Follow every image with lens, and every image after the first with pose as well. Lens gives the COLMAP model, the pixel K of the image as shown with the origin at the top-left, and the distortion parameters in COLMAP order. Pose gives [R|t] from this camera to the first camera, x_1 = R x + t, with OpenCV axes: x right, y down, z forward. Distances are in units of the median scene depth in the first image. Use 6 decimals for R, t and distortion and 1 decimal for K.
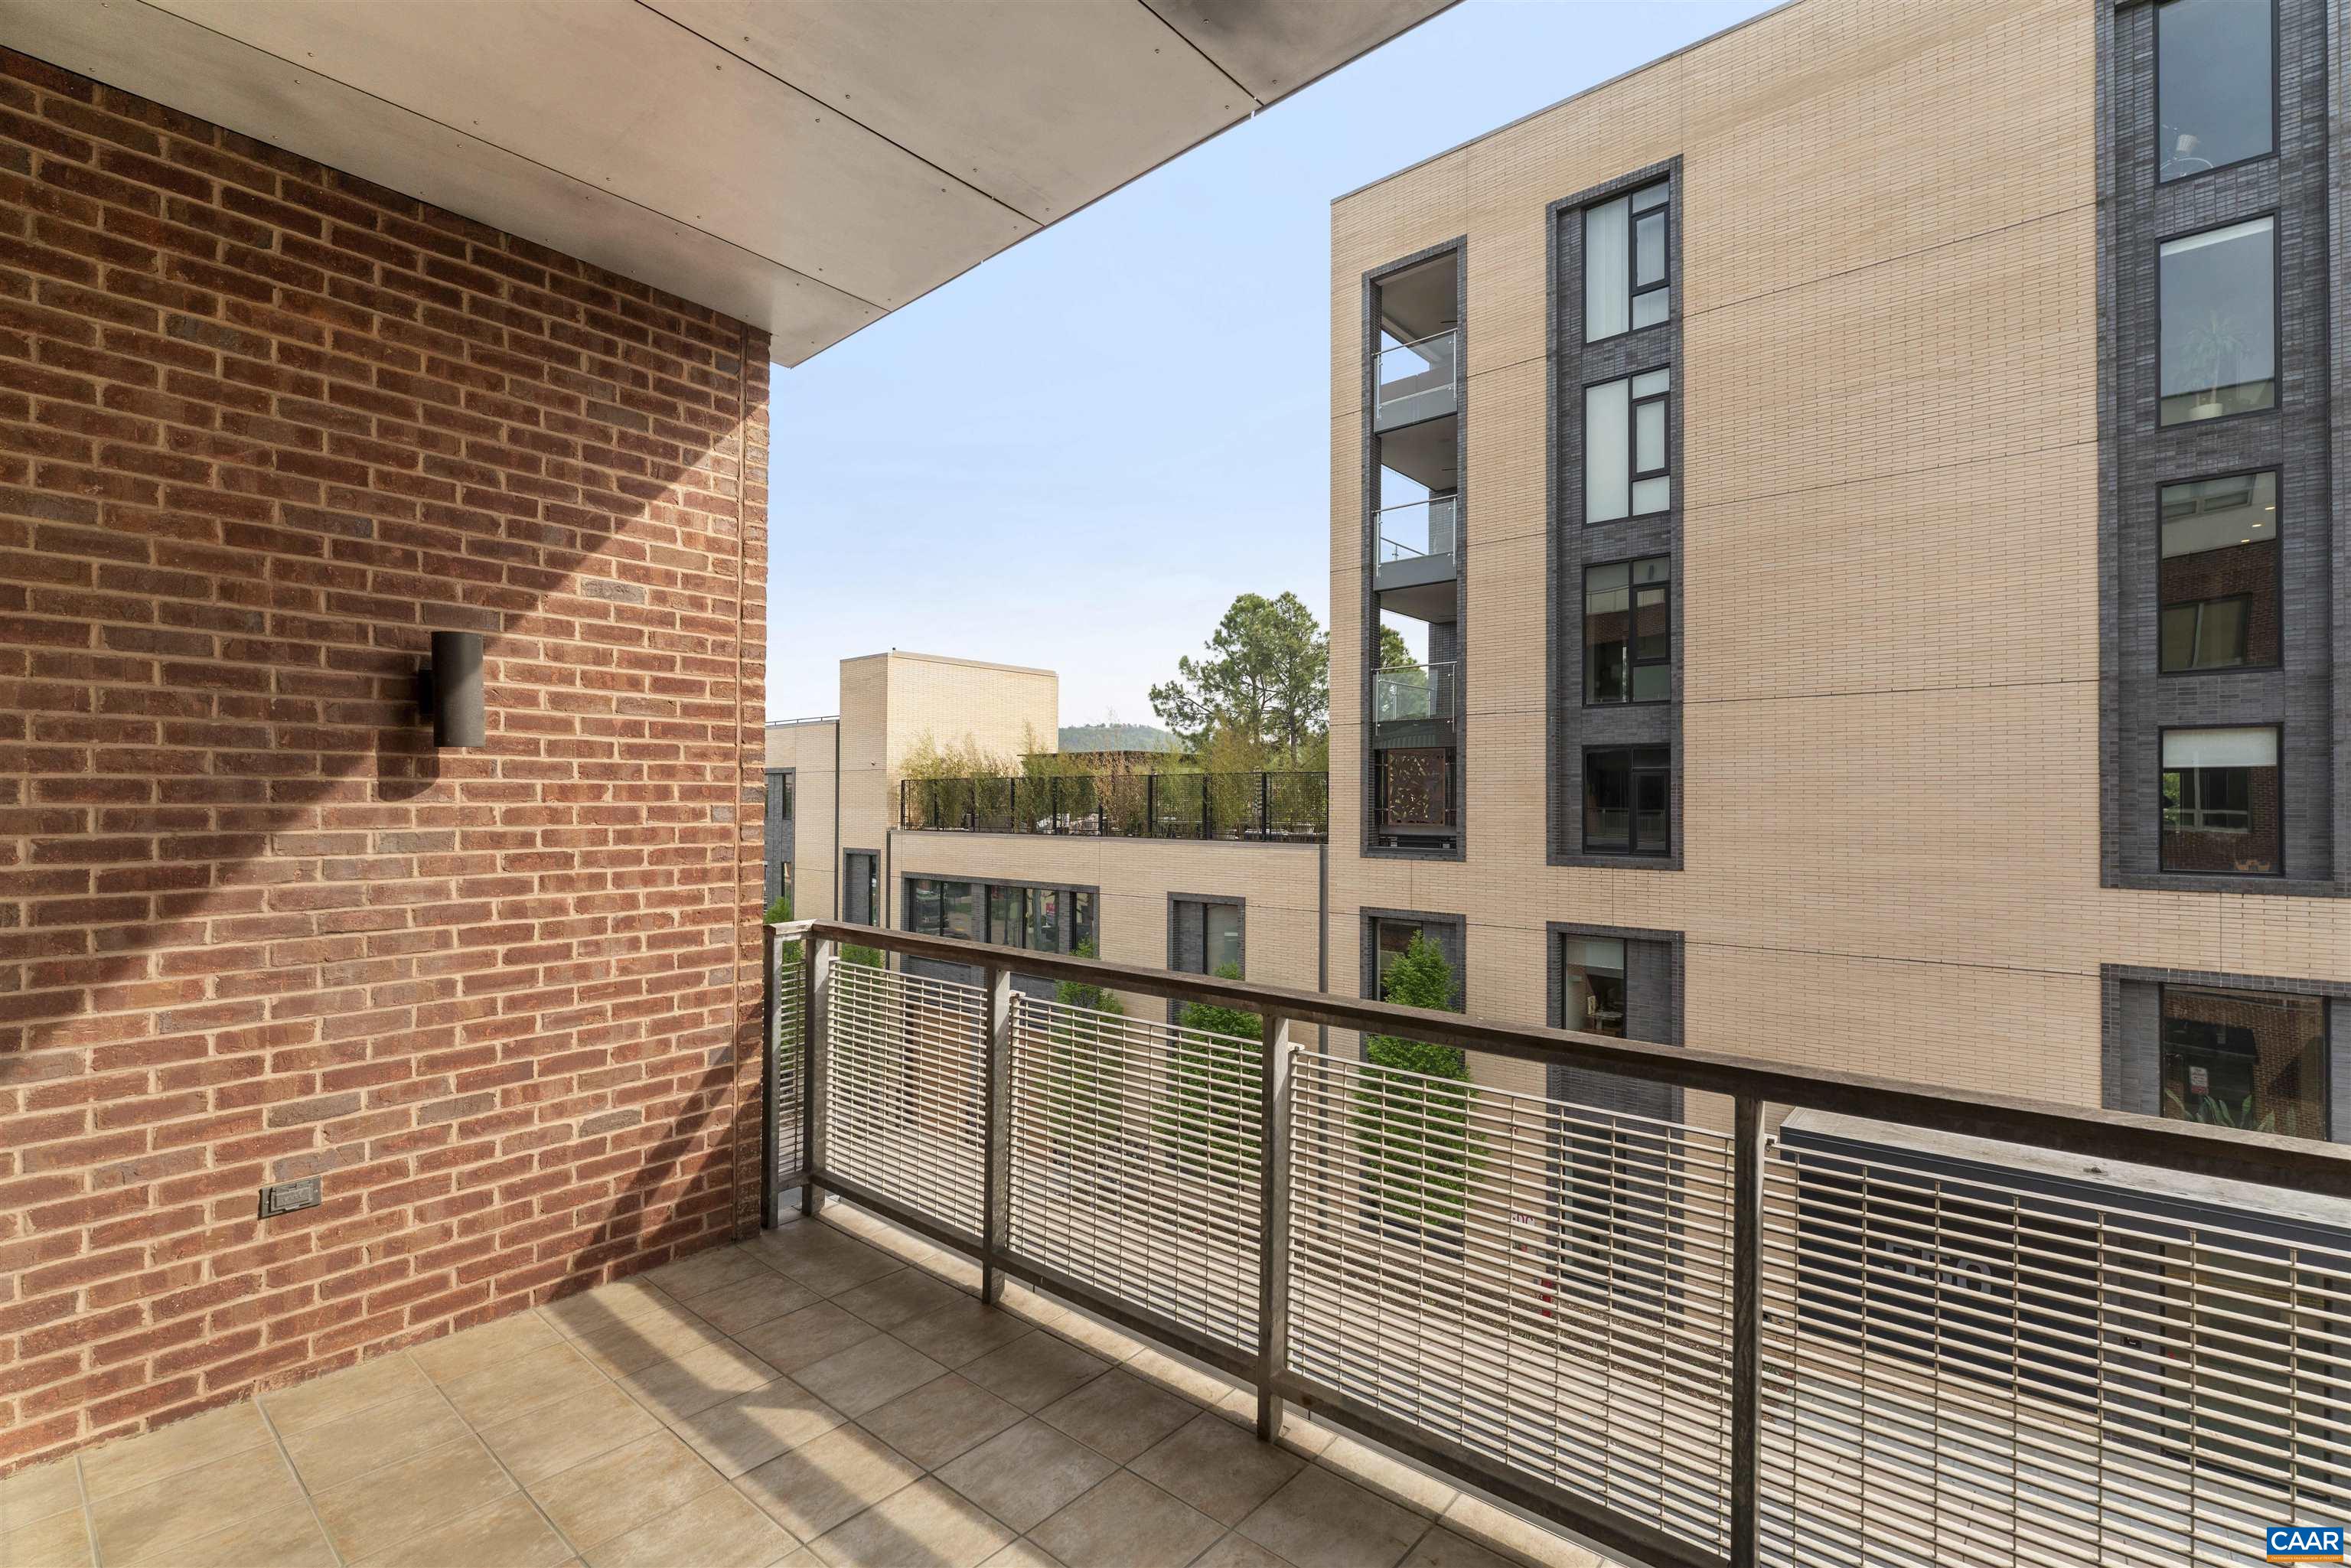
lens RADIAL K [[1051.4, 0, 1173.4], [0, 1051.4, 772.9], [0, 0, 1]] dist [-0.001648, -0.000054]
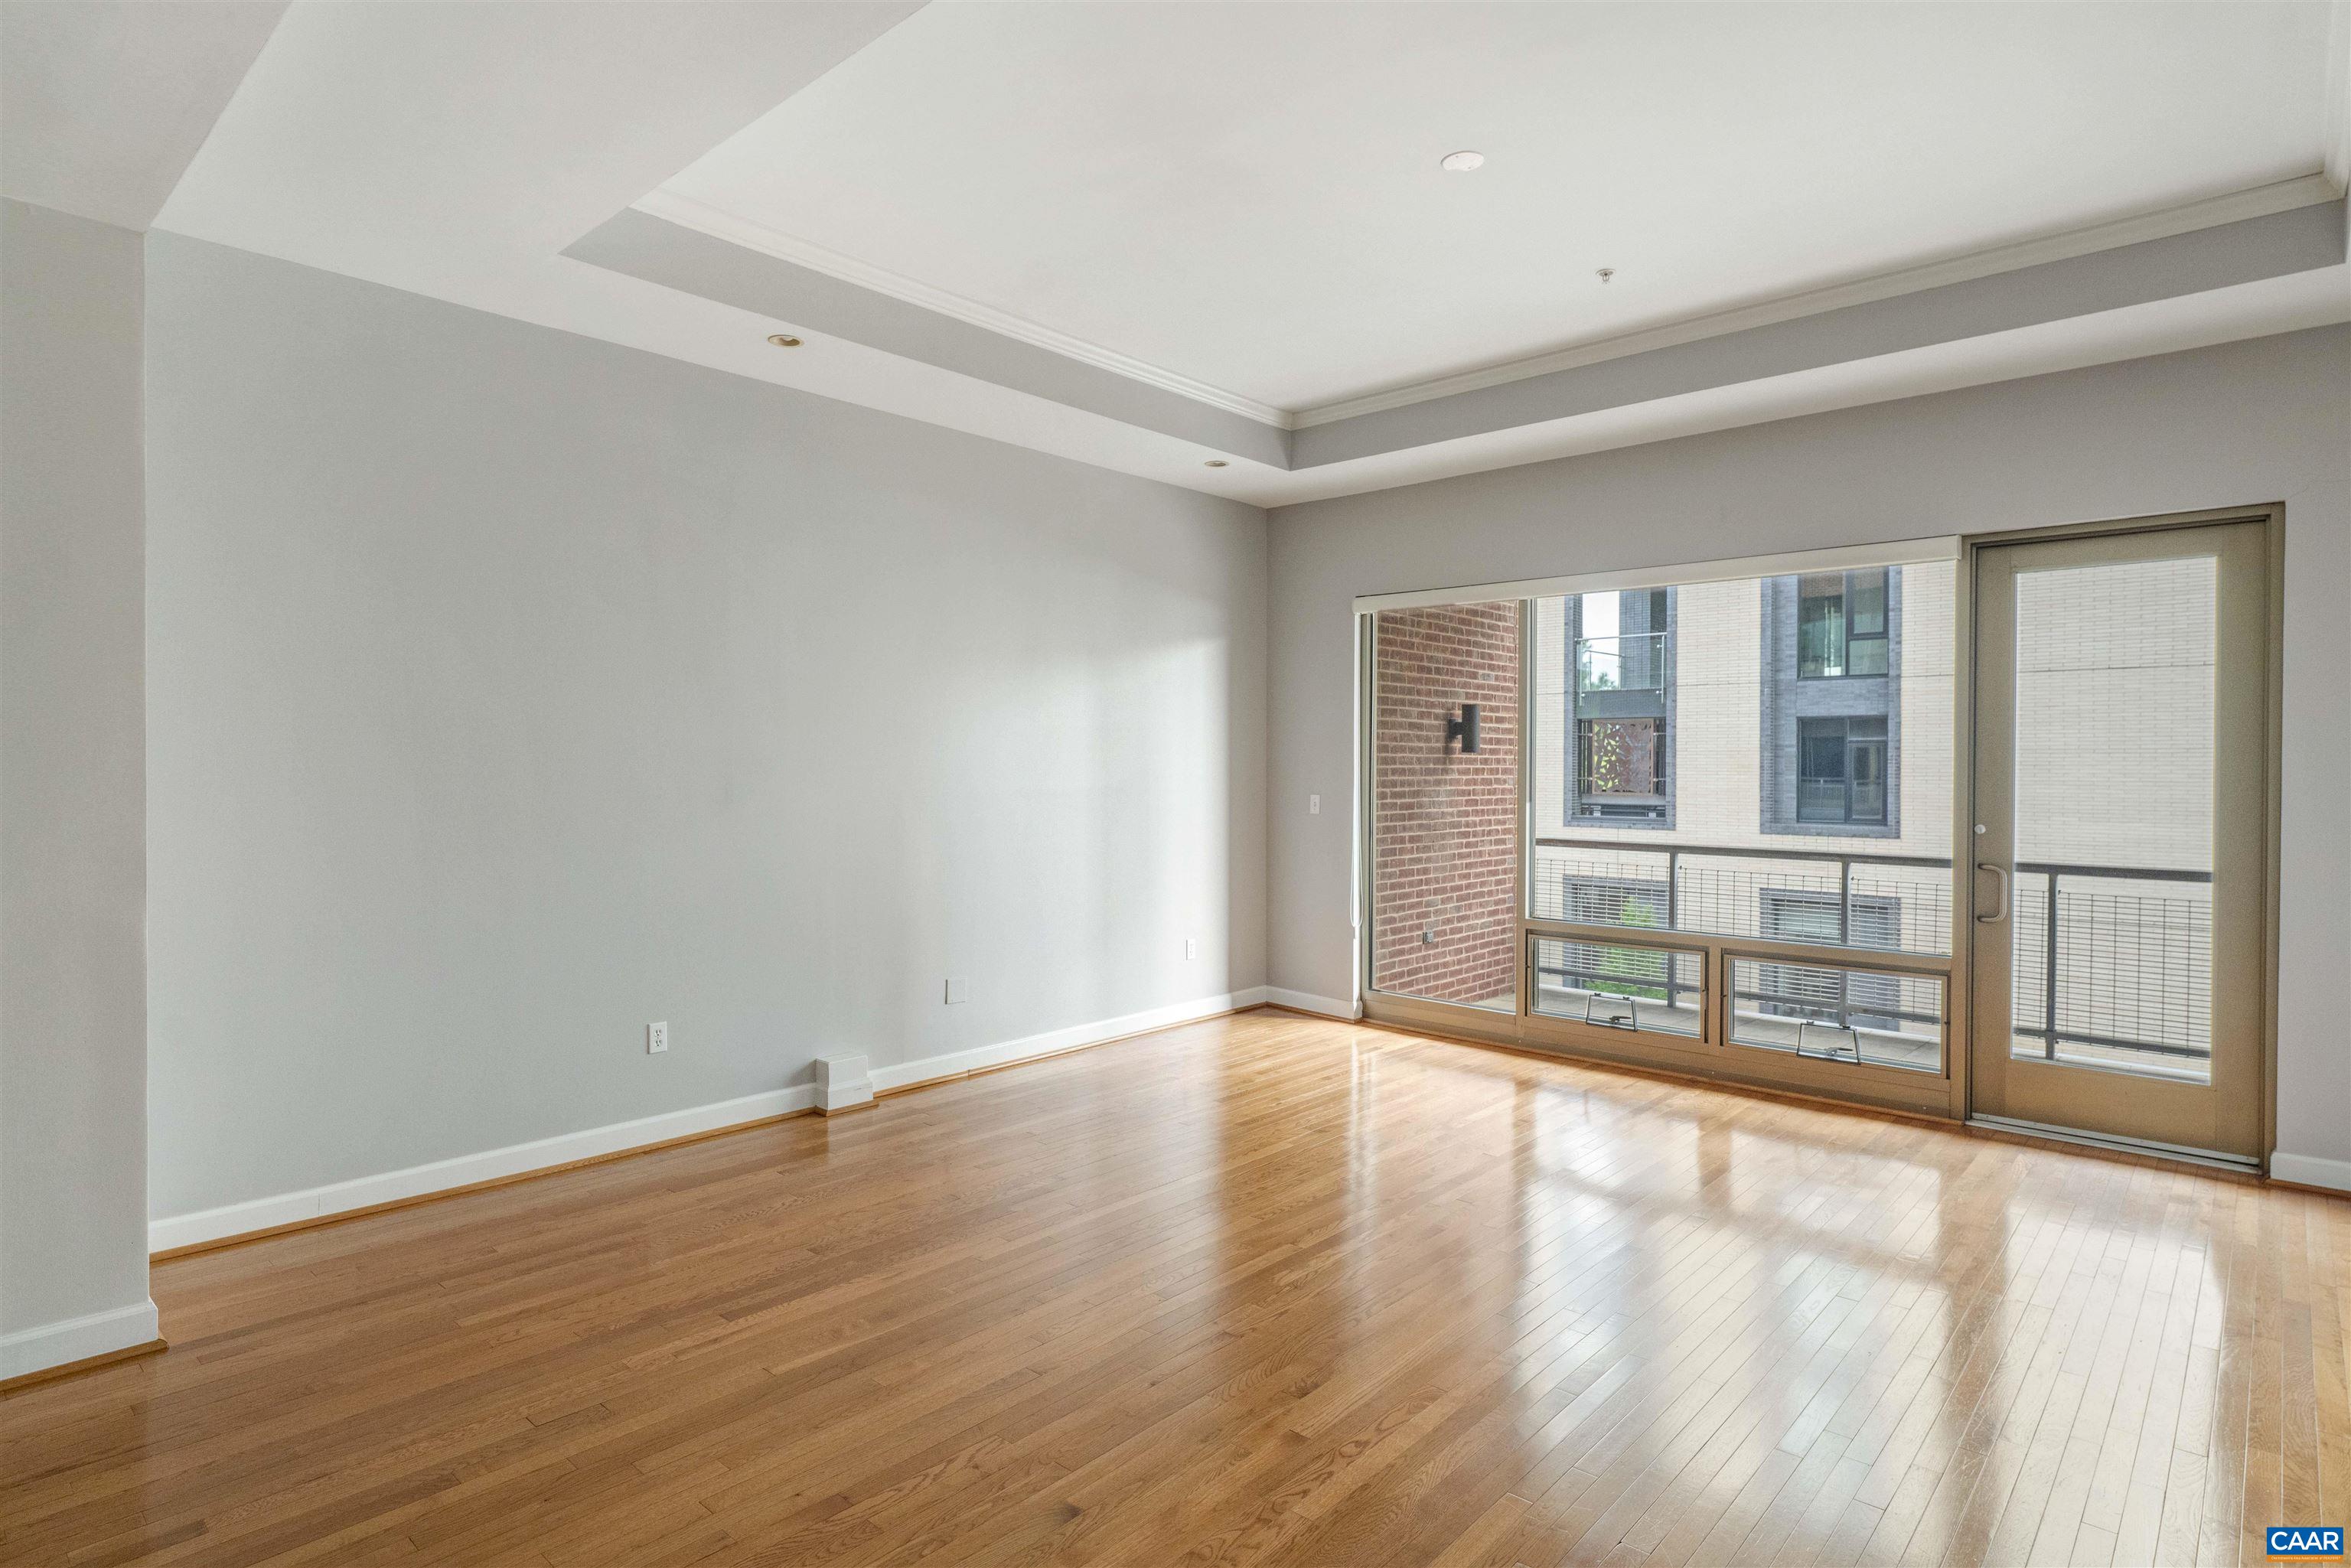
lens RADIAL K [[1211.3, 0, 1198.1], [0, 1211.3, 759.0], [0, 0, 1]] dist [-0.002639, -0.000697]
pose [[0.998943, 0.001542, -0.045946, -0.152787], [-0.000658, 0.999815, 0.019242, -0.008126], [0.045967, -0.019192, 0.998759, -0.225541]]
